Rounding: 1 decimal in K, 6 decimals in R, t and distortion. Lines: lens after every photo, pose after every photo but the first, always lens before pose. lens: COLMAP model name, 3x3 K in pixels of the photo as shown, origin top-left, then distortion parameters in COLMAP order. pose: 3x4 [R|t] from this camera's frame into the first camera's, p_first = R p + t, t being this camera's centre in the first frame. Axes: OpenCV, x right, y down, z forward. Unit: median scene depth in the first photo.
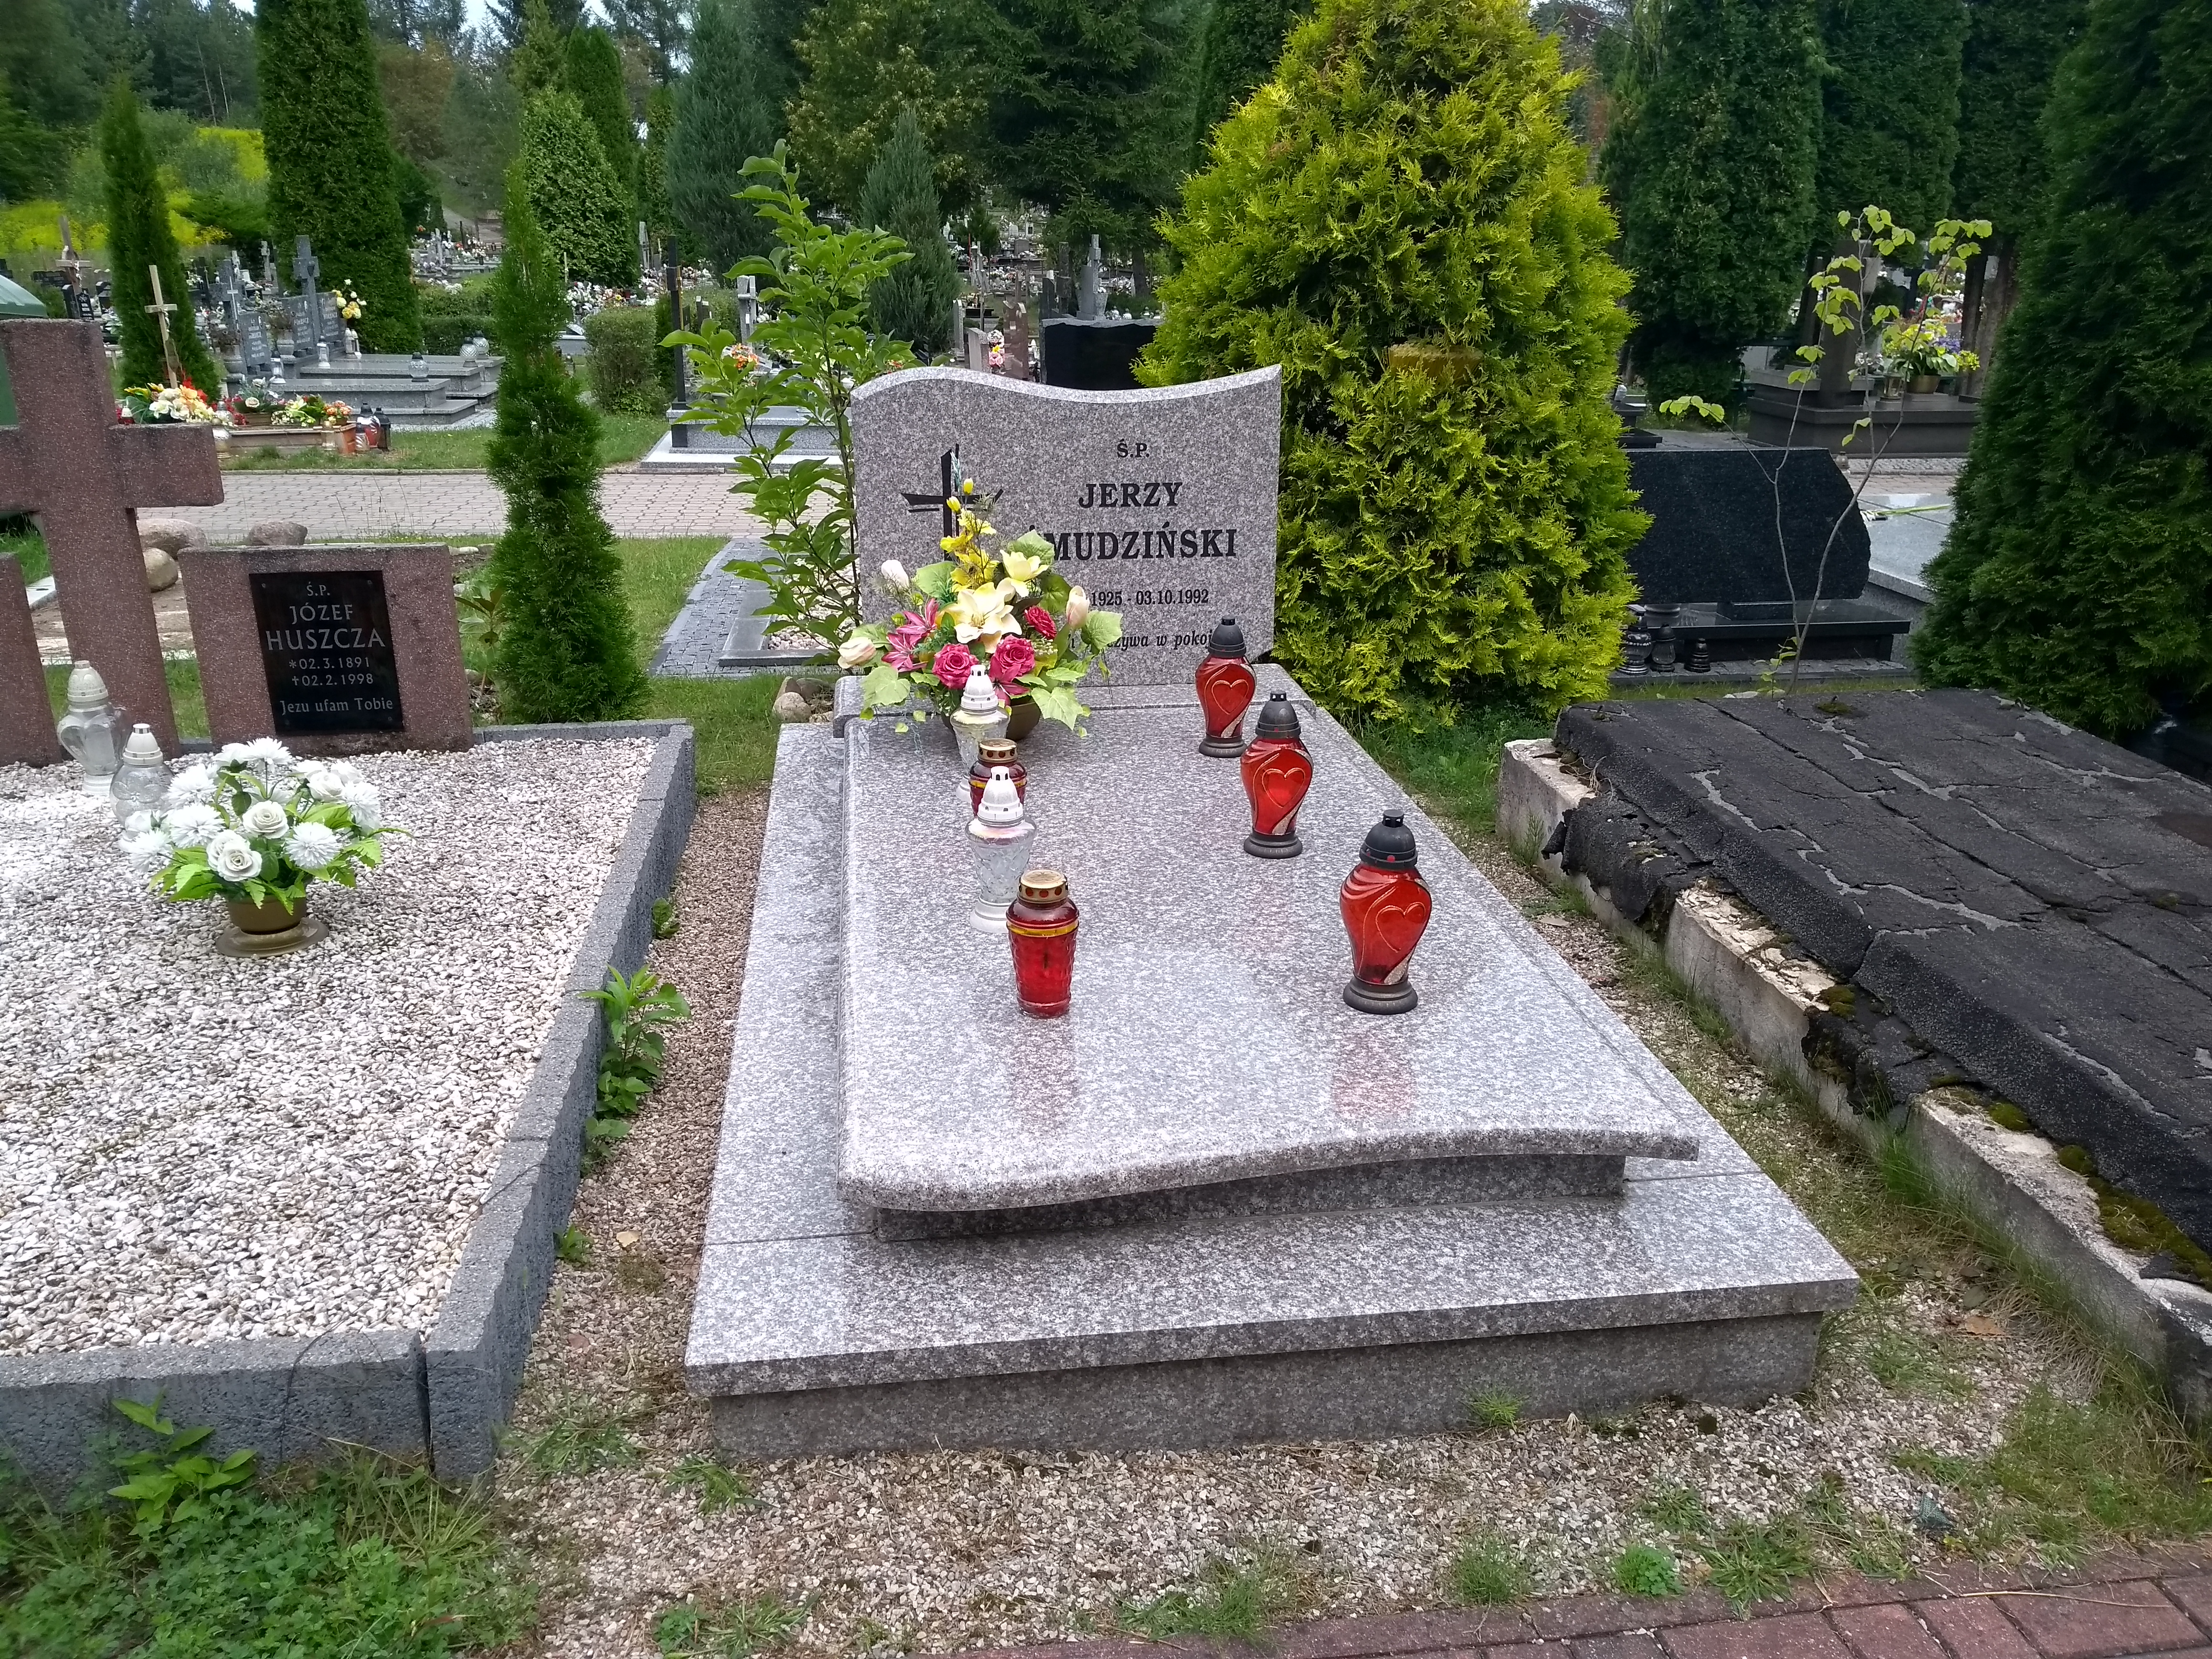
lens RADIAL K [[1718.9, 0, 1105.3], [0, 1718.9, 834.1], [0, 0, 1]] dist [0.038806, -0.047801]
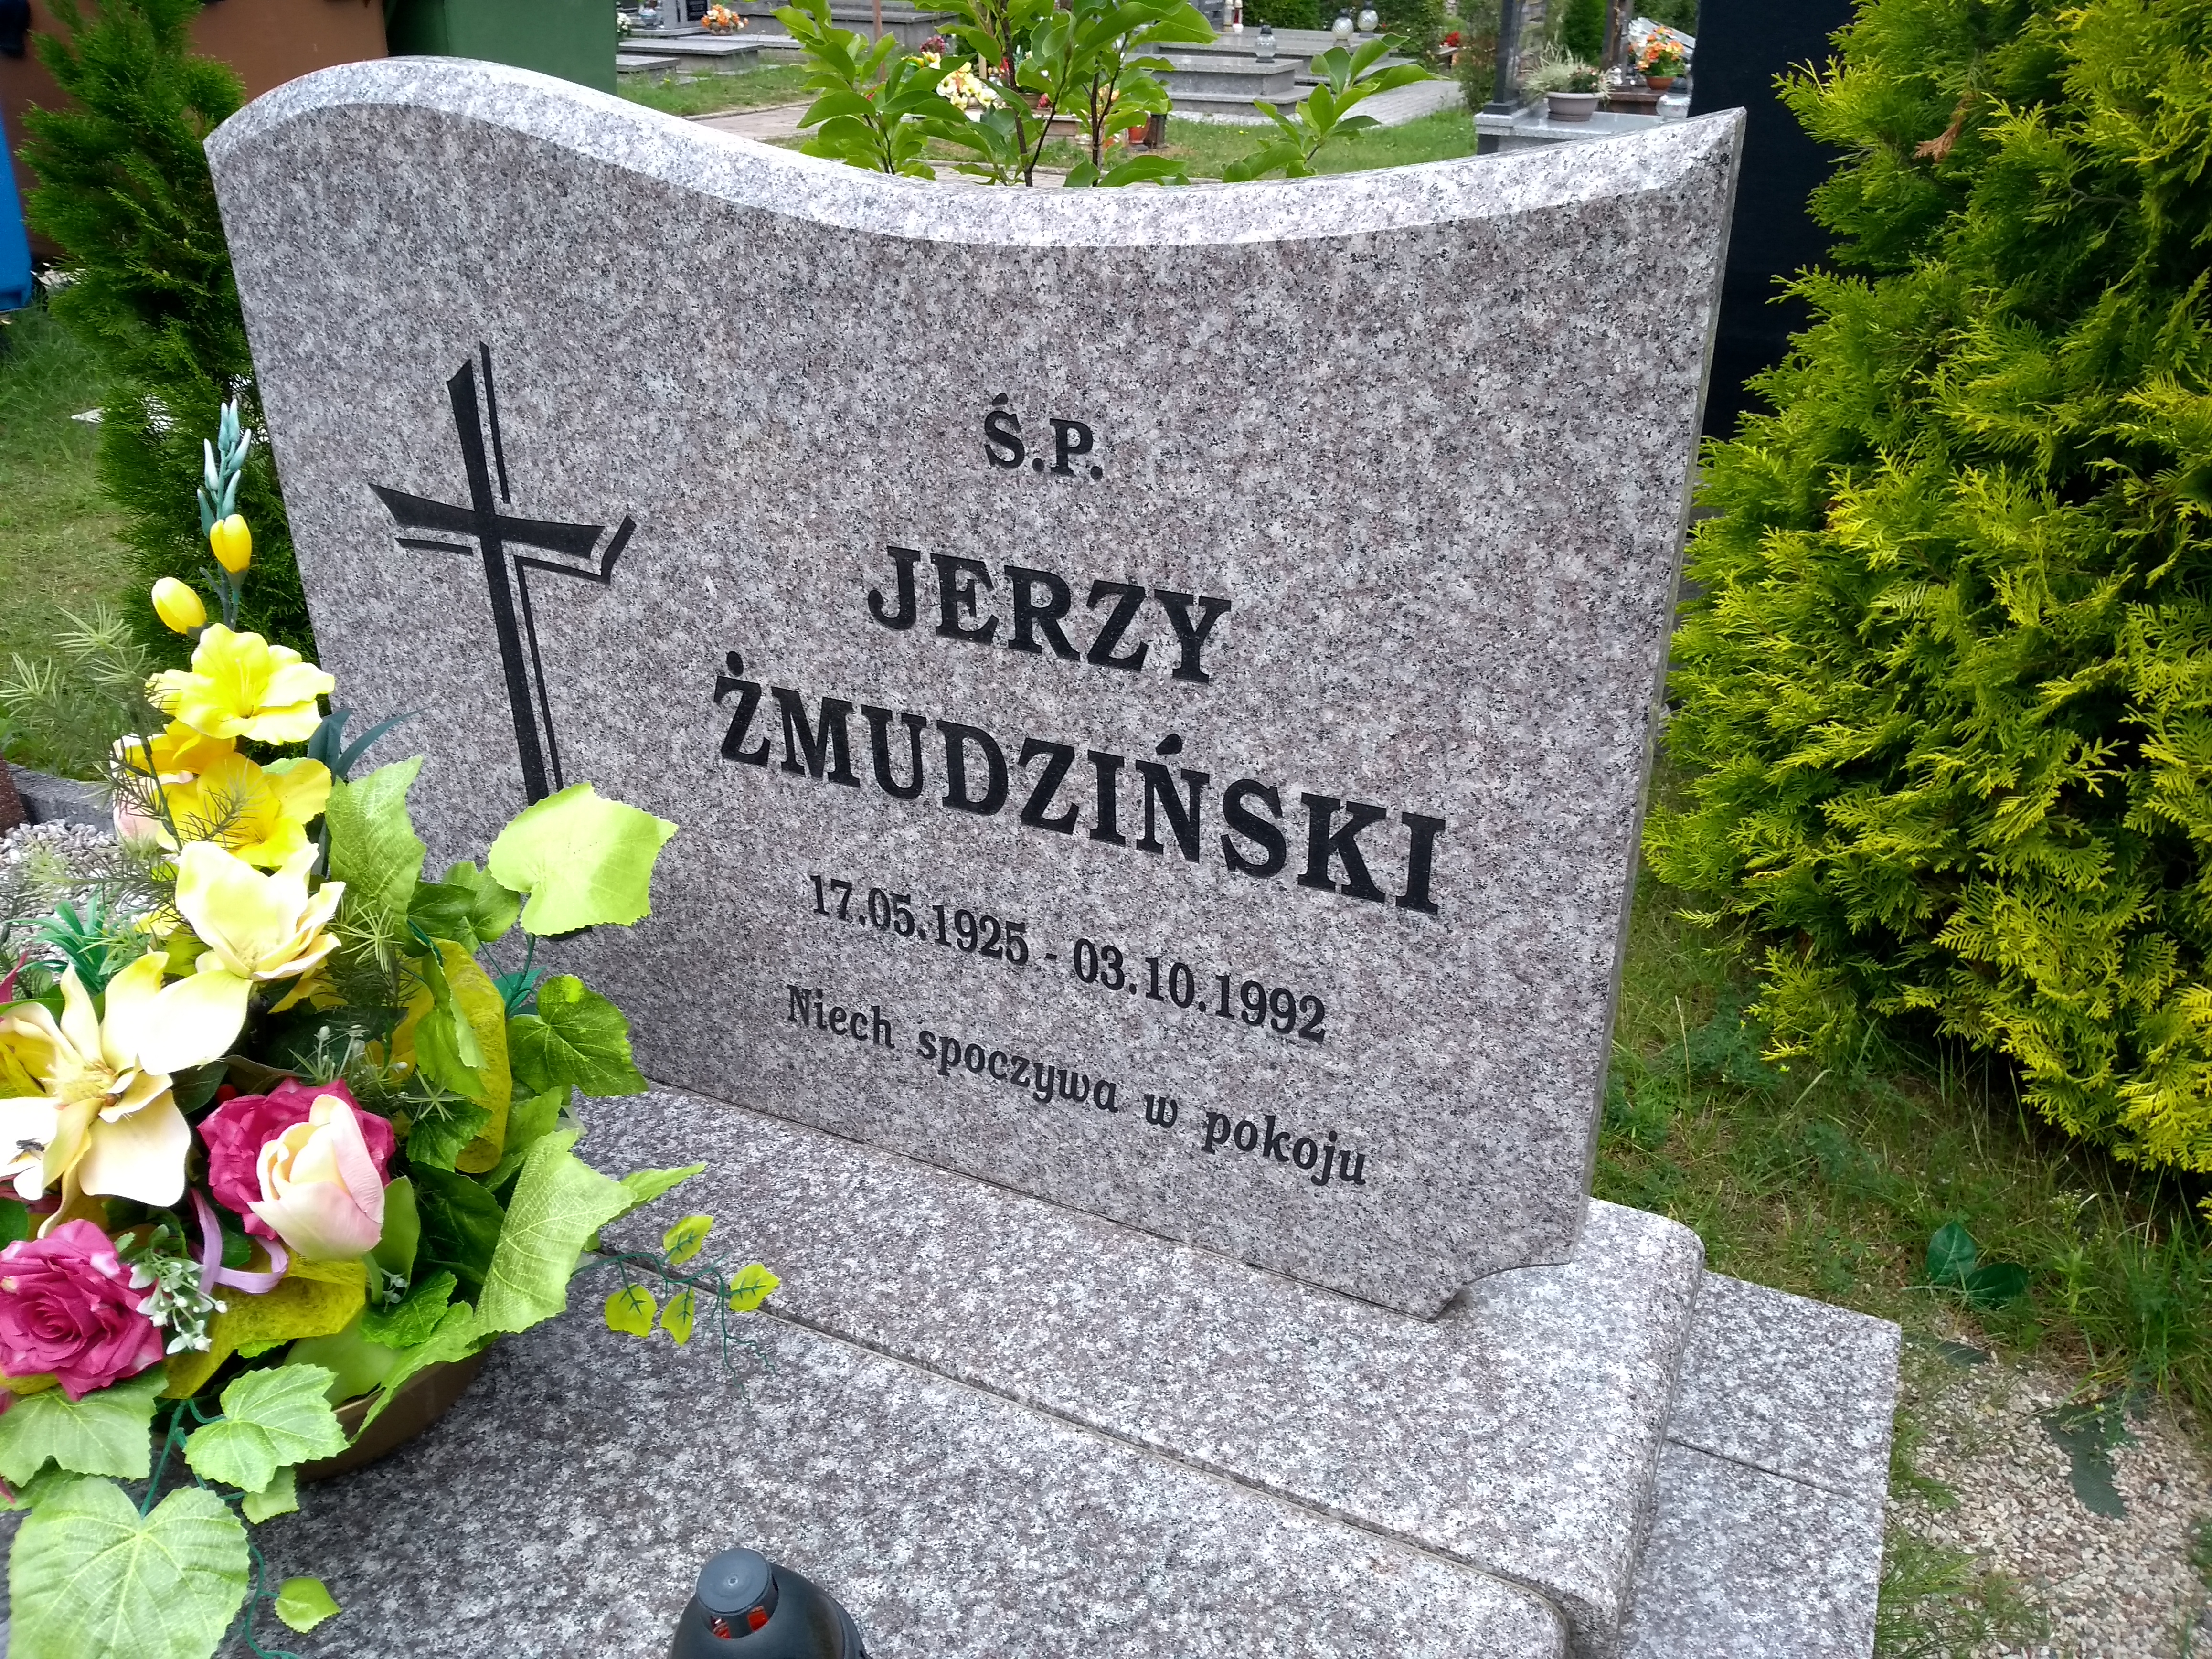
lens RADIAL K [[1718.9, 0, 1105.7], [0, 1718.9, 820.9], [0, 0, 1]] dist [0.038806, -0.047801]
pose [[0.840348, 0.248421, -0.481769, 0.152804], [-0.171489, 0.964989, 0.198463, -0.217583], [0.514205, -0.084160, 0.853528, 0.776004]]
